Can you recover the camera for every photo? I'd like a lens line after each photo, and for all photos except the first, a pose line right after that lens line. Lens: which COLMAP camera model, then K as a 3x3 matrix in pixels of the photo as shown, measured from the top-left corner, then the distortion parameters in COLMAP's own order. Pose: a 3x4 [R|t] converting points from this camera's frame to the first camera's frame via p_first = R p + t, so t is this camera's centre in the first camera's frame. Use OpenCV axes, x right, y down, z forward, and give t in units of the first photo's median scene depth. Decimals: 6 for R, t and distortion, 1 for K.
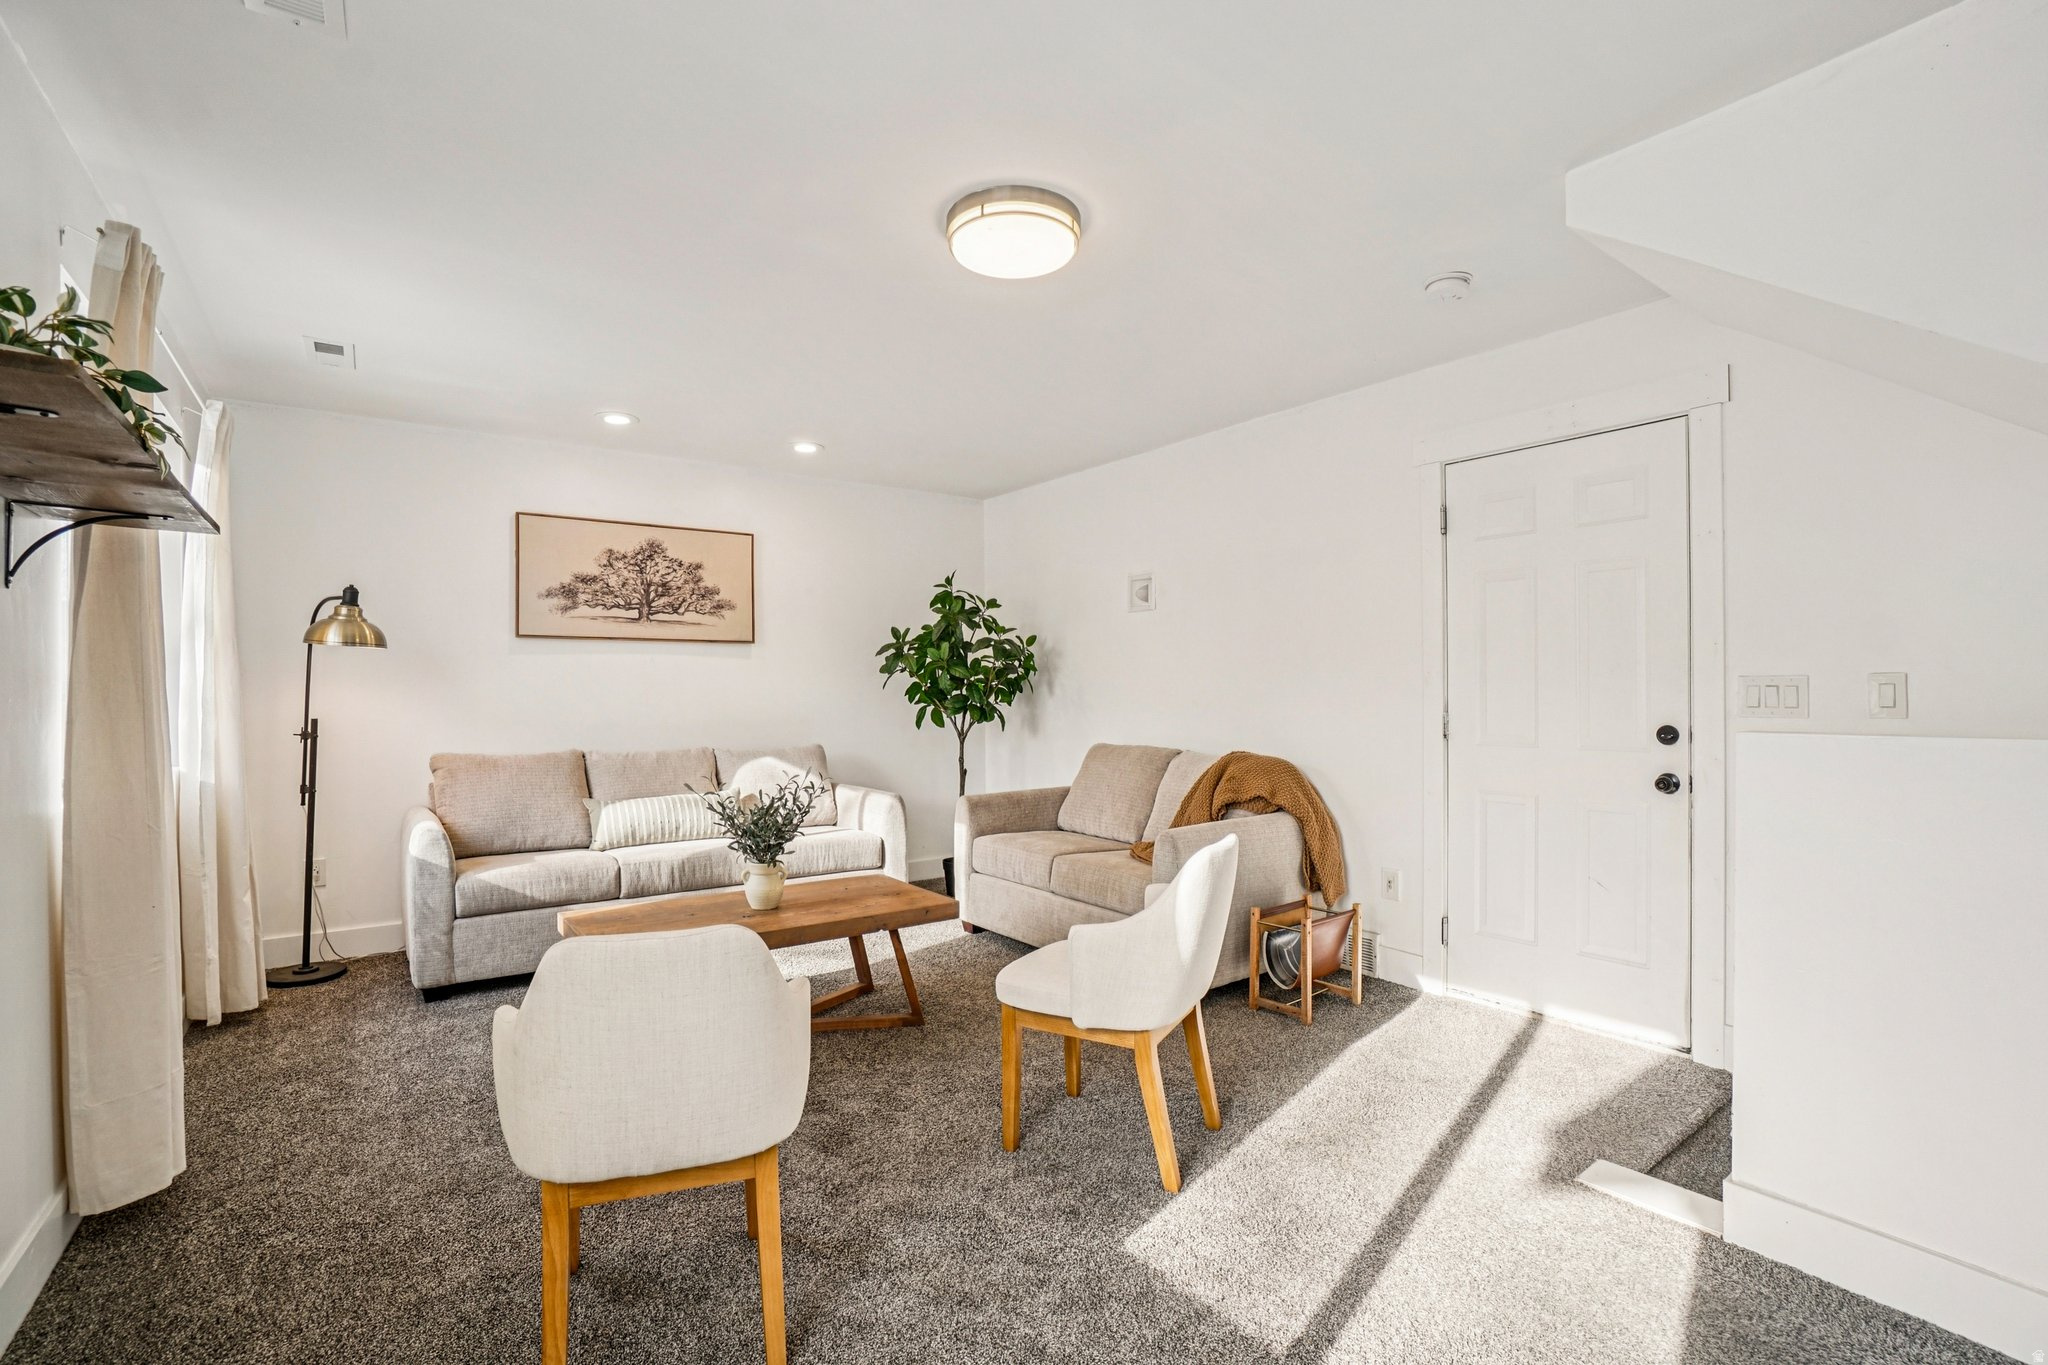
lens RADIAL K [[939.3, 0, 1033.5], [0, 939.3, 690.9], [0, 0, 1]] dist [-0.000378, 0.000015]
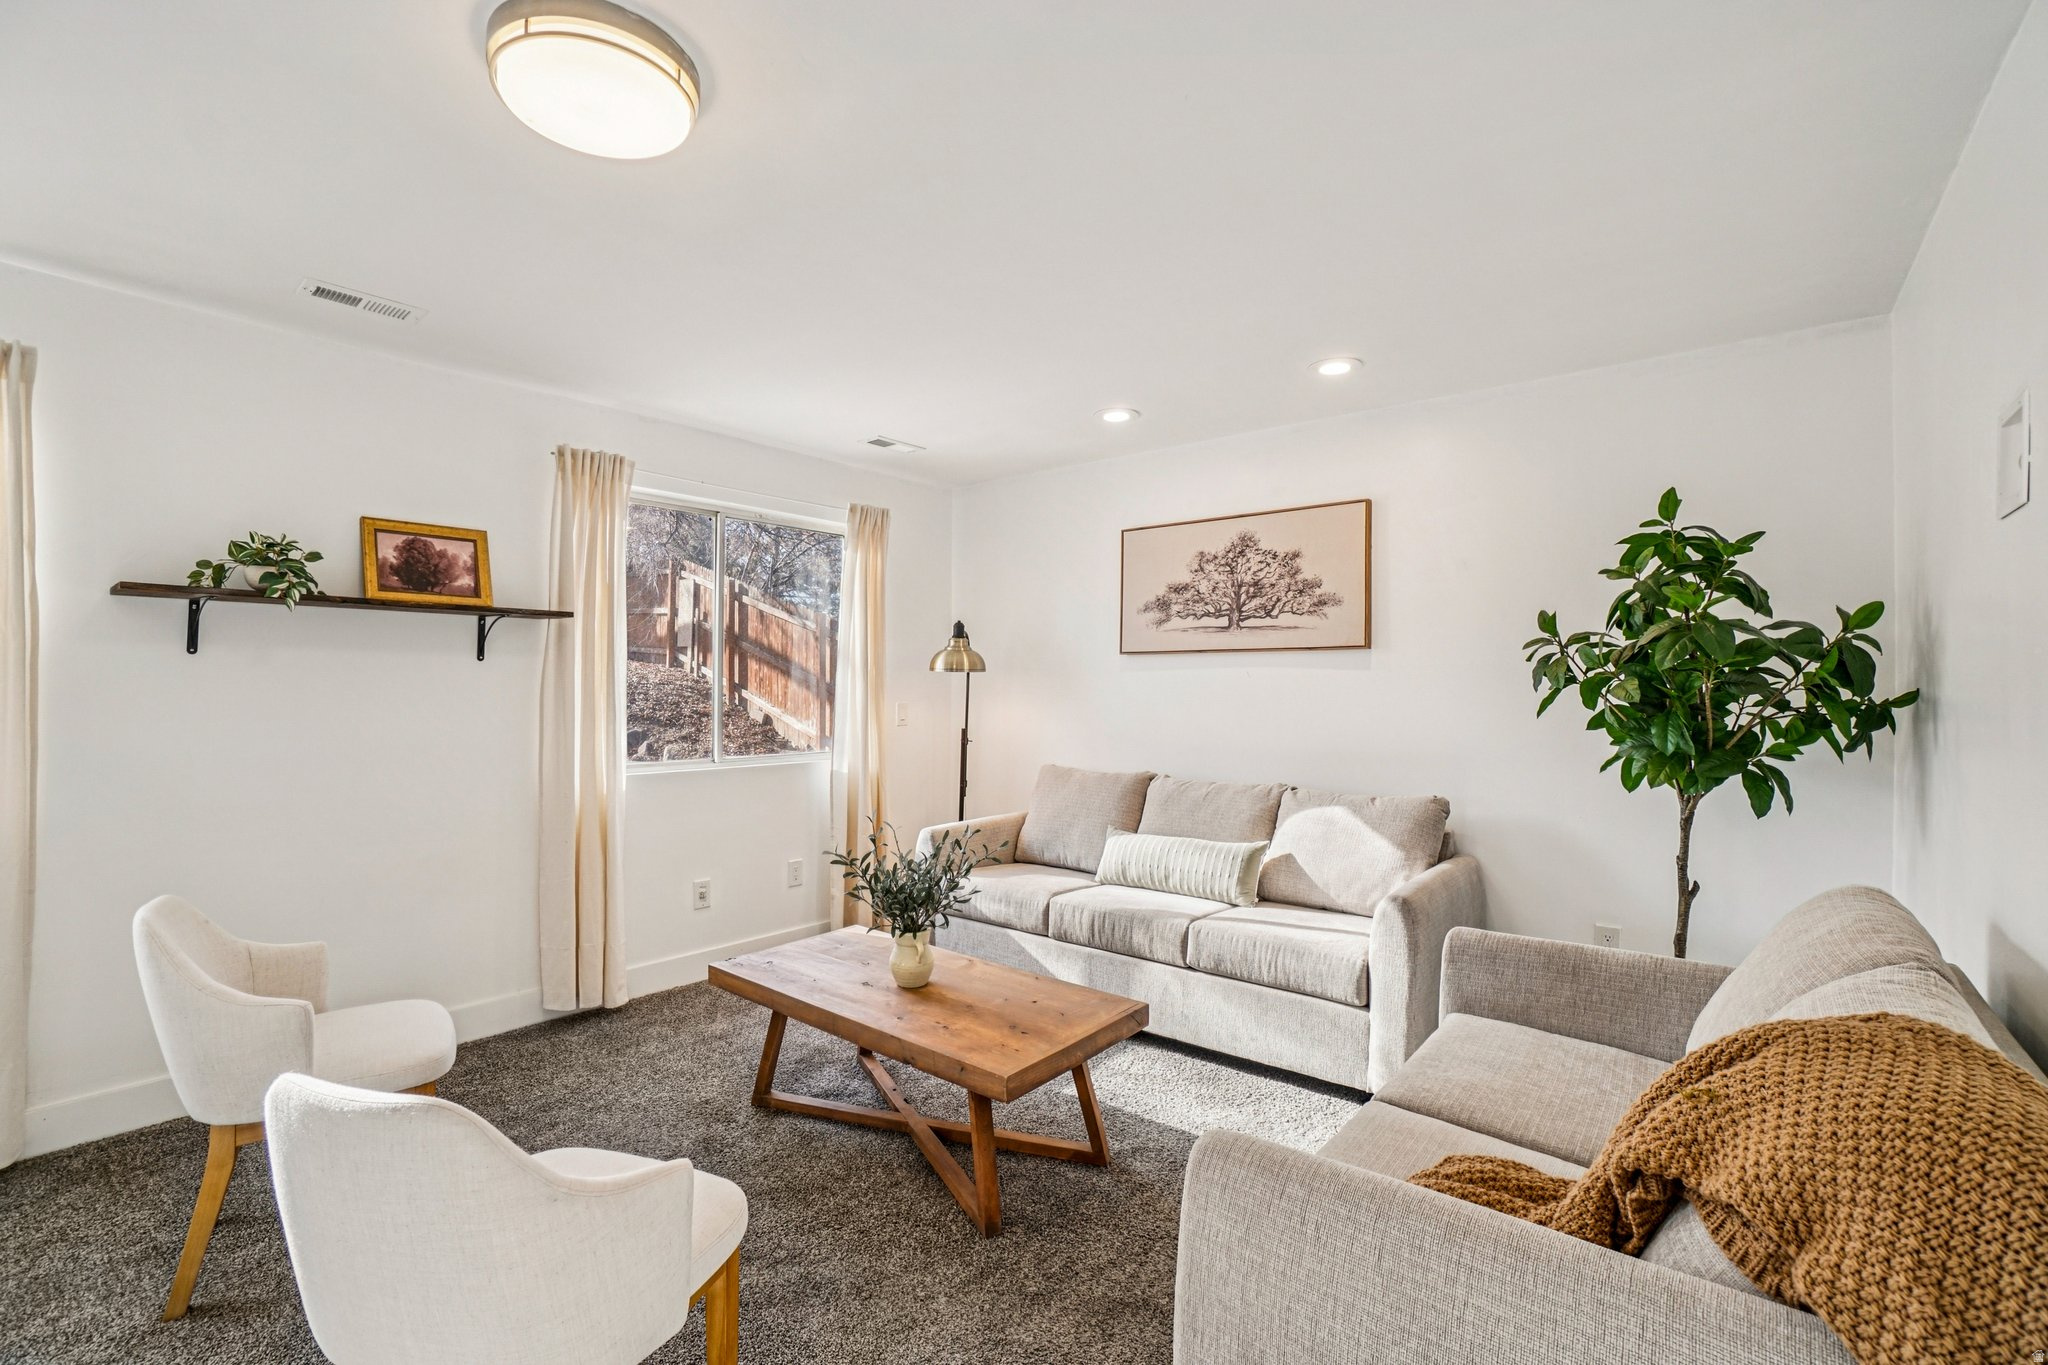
lens RADIAL K [[924.1, 0, 966.4], [0, 924.1, 676.8], [0, 0, 1]] dist [-0.001793, -0.000153]
pose [[0.226947, -0.004466, -0.973897, 0.350877], [-0.001733, 0.999986, -0.004989, -0.026386], [0.973906, 0.002820, 0.226936, 0.573903]]
